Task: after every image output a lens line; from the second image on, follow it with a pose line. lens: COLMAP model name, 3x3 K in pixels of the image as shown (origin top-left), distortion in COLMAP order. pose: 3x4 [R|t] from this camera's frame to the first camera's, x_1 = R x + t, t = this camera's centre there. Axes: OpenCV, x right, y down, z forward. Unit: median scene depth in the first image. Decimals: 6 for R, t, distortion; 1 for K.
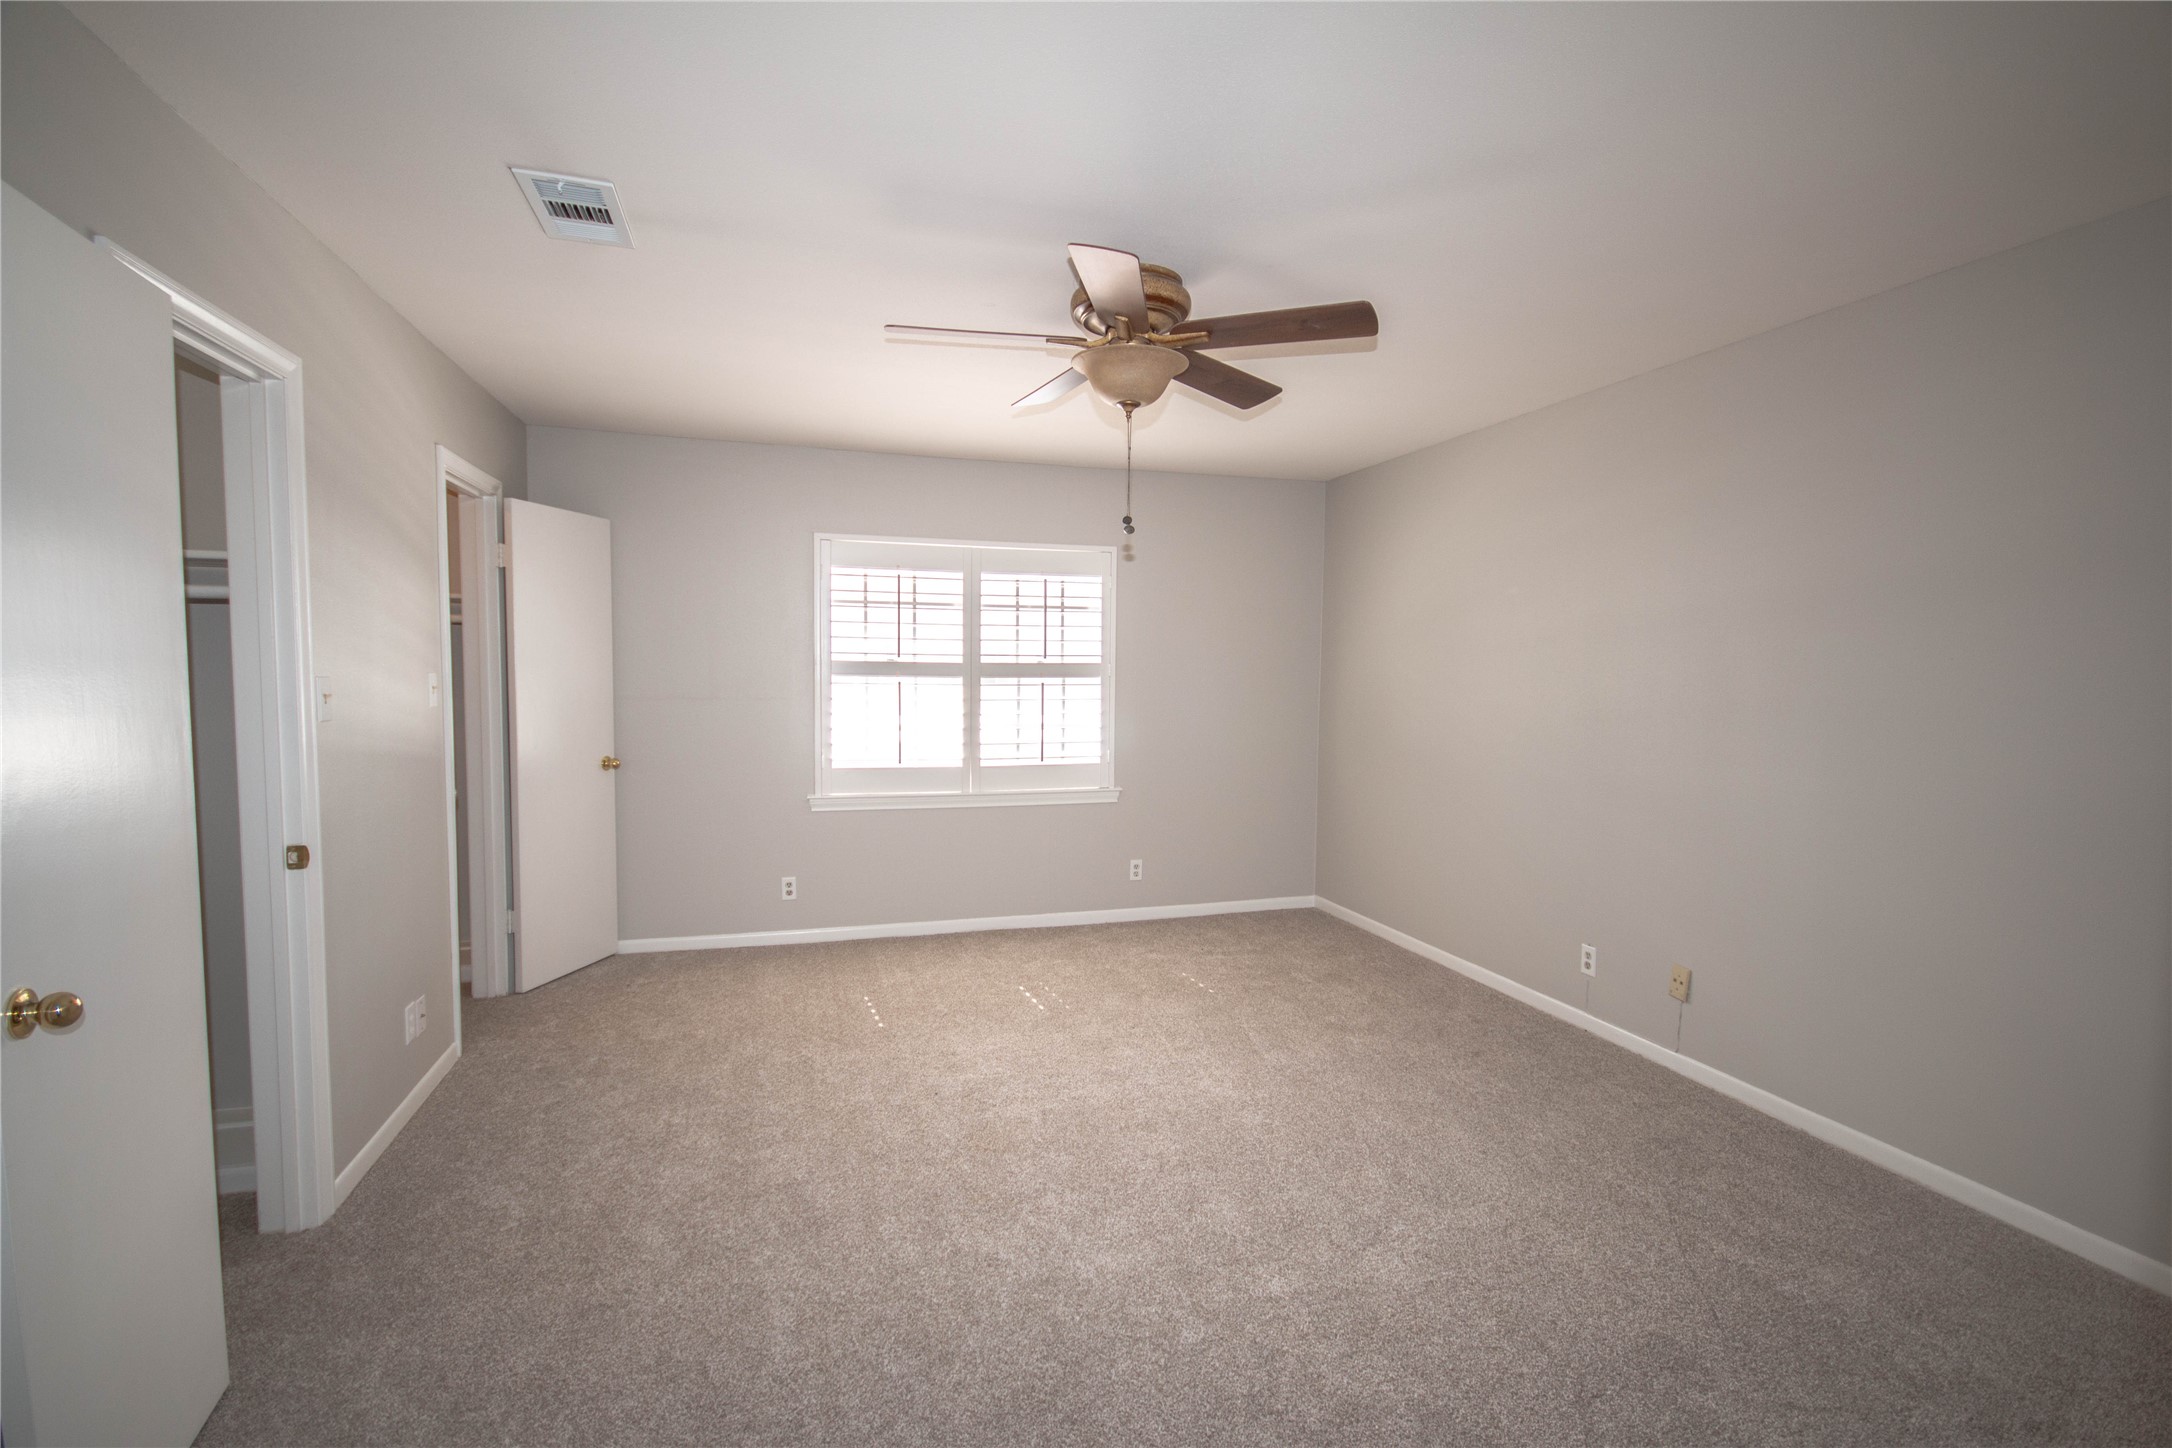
lens RADIAL K [[1021.3, 0, 1094.3], [0, 1021.3, 753.2], [0, 0, 1]] dist [0.001873, 0.000123]
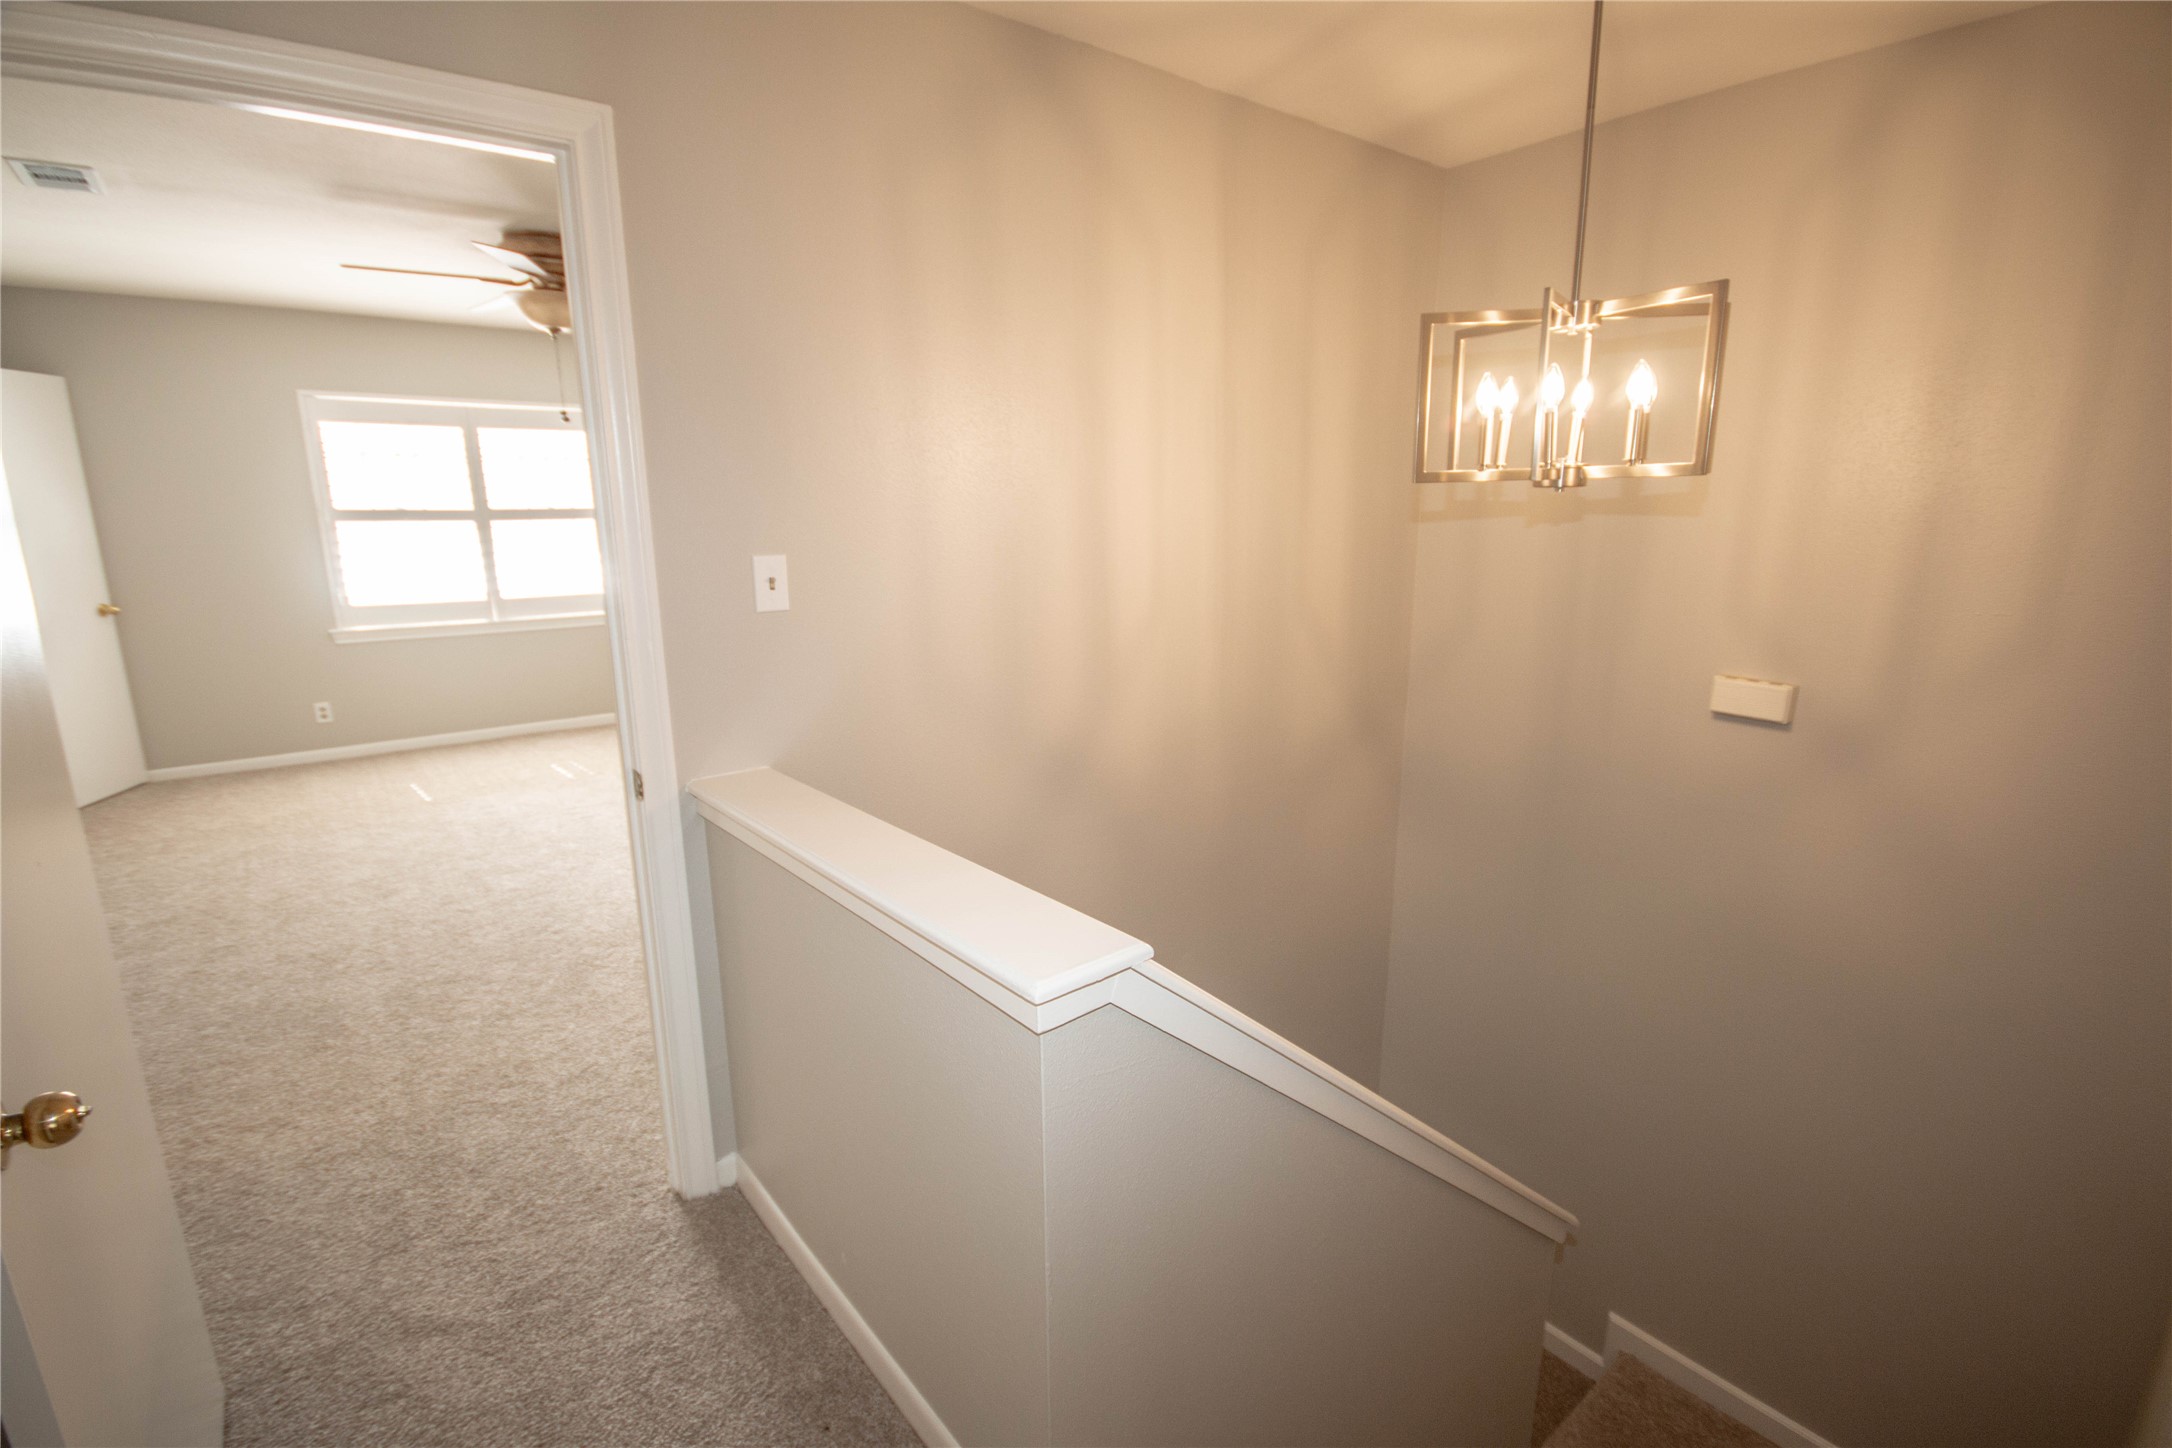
lens RADIAL K [[981.8, 0, 1086.0], [0, 981.8, 724.0], [0, 0, 1]] dist [0.000965, -0.000006]
pose [[0.925182, -0.101508, 0.365697, 0.089533], [0.047602, 0.986996, 0.153534, 0.015938], [-0.376527, -0.124639, 0.917983, -0.339735]]
